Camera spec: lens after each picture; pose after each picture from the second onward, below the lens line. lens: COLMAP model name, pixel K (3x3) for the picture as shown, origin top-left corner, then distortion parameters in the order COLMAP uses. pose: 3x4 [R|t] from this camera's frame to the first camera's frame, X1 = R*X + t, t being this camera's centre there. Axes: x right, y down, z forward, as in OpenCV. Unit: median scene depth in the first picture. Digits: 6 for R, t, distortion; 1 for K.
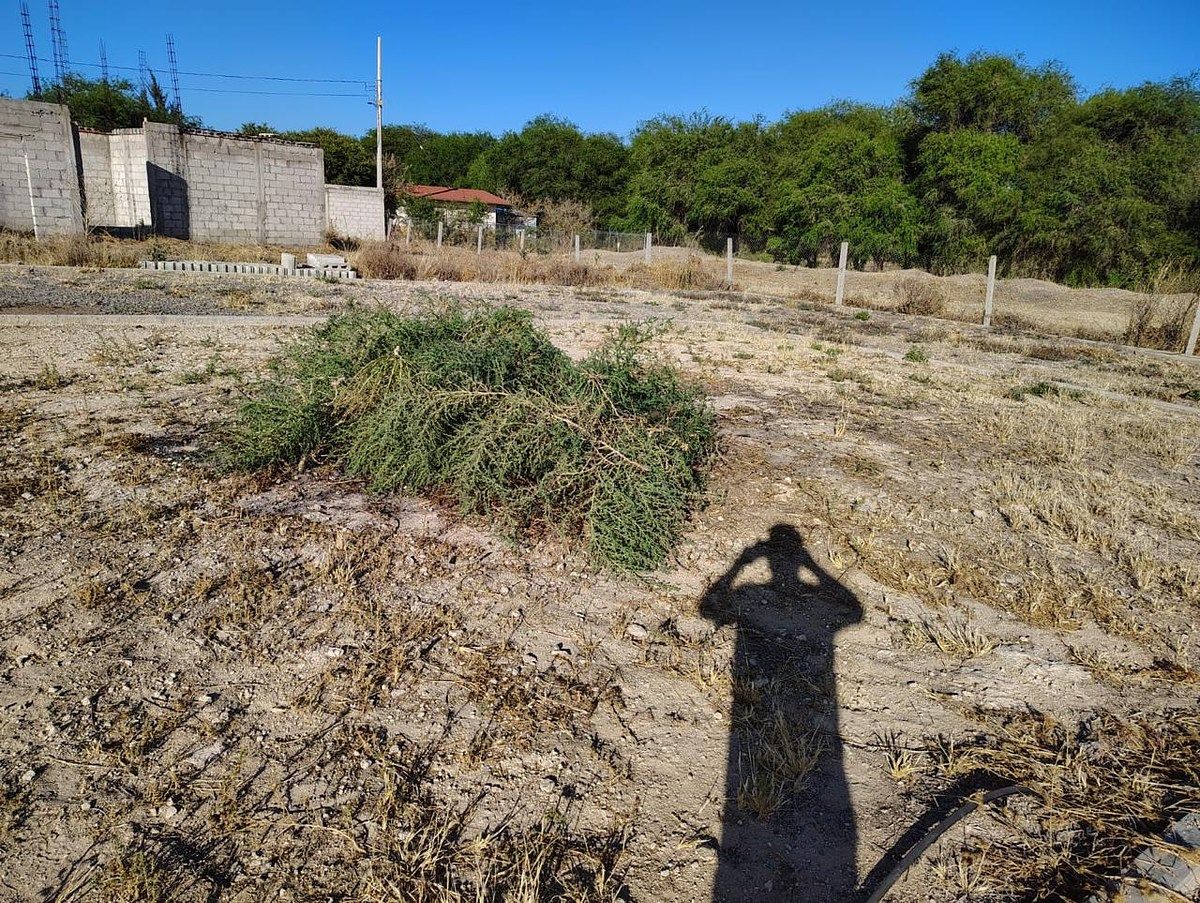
lens RADIAL K [[826.3, 0, 600.0], [0, 826.3, 451.5], [0, 0, 1]] dist [0.037445, -0.036847]
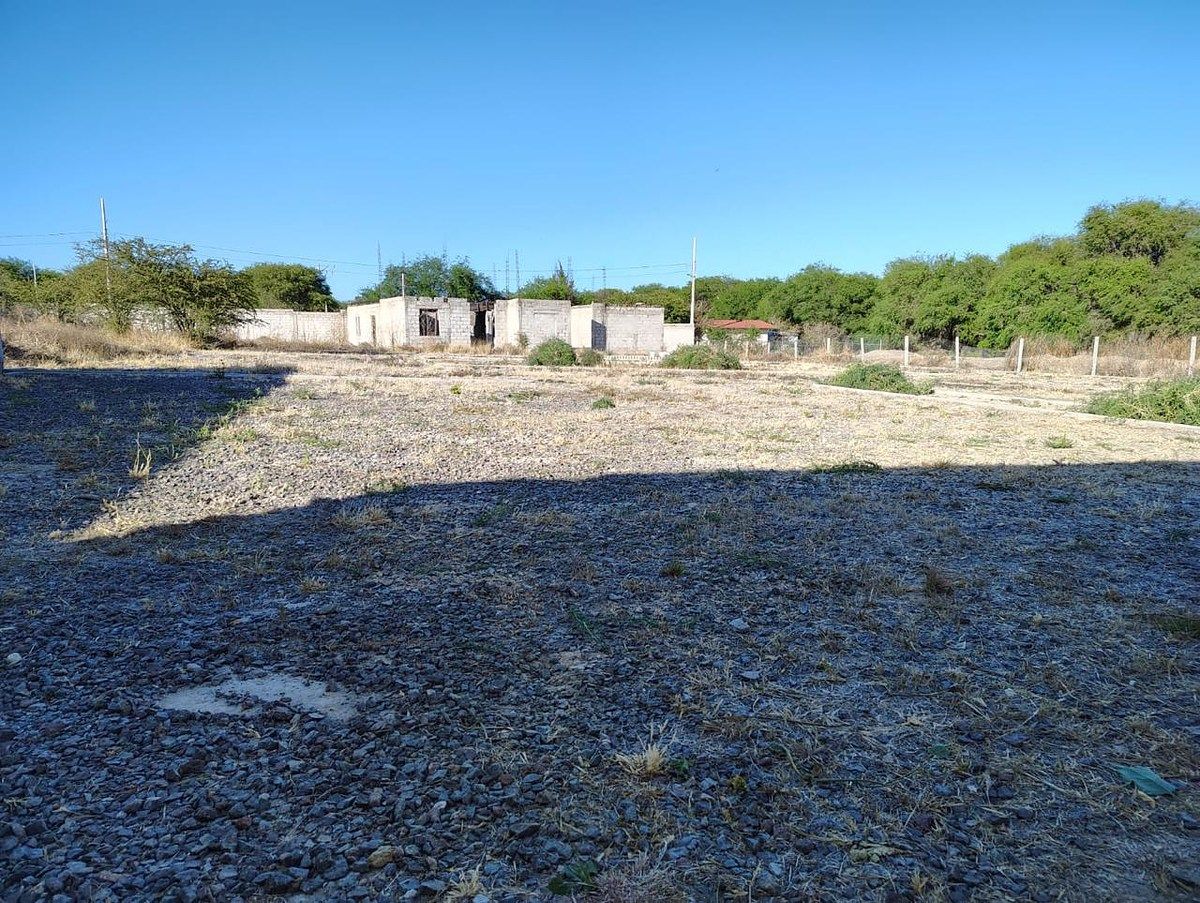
lens RADIAL K [[826.3, 0, 600.0], [0, 826.3, 451.5], [0, 0, 1]] dist [0.037445, -0.036847]
pose [[0.933873, -0.006320, -0.357550, 1.844962], [-0.046550, 0.989188, -0.139067, 2.101176], [0.354563, 0.146515, 0.923482, -6.700910]]
